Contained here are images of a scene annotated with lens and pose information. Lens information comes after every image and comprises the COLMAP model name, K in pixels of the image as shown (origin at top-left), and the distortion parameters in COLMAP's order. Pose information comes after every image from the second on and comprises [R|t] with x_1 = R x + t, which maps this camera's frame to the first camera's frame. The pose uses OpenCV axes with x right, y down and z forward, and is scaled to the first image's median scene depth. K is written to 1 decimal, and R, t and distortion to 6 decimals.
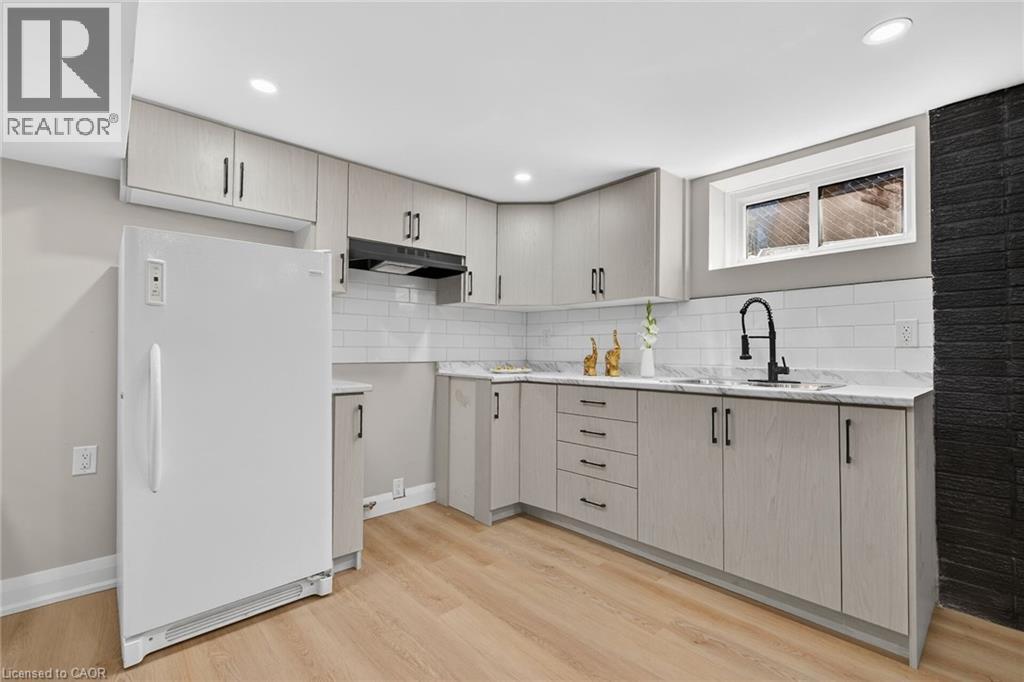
lens RADIAL K [[473.1, 0, 507.2], [0, 473.1, 324.8], [0, 0, 1]] dist [-0.001780, -0.000741]
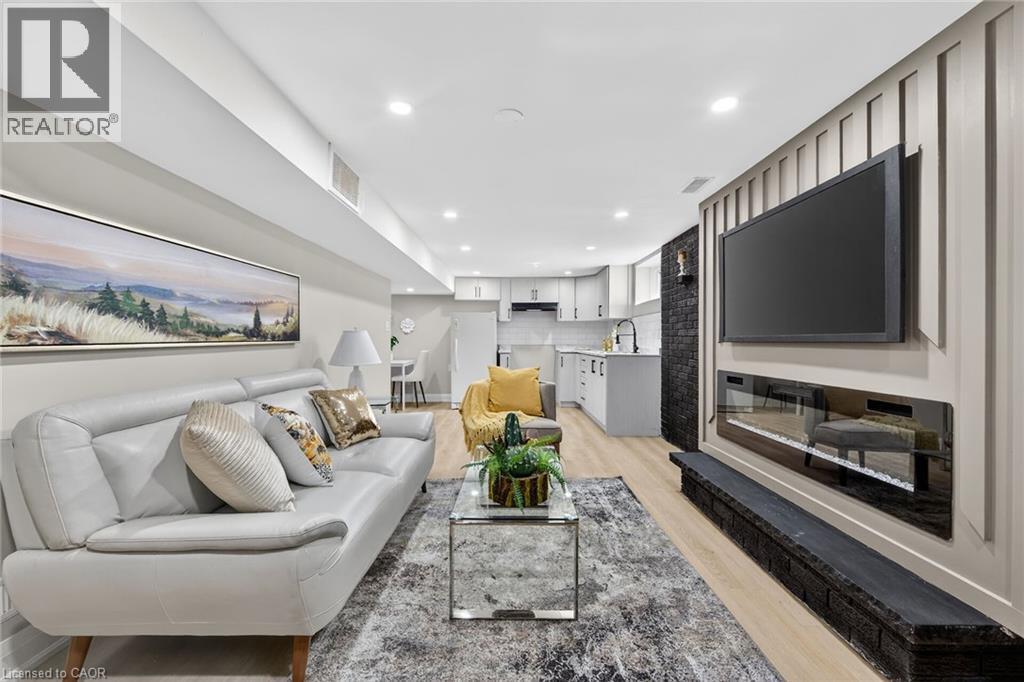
lens RADIAL K [[473.1, 0, 507.2], [0, 473.1, 324.8], [0, 0, 1]] dist [-0.001780, -0.000741]
pose [[0.736873, -0.025726, -0.675541, 1.557332], [0.042369, 0.999069, 0.008168, -0.067384], [0.674702, -0.034641, 0.737277, -1.146790]]
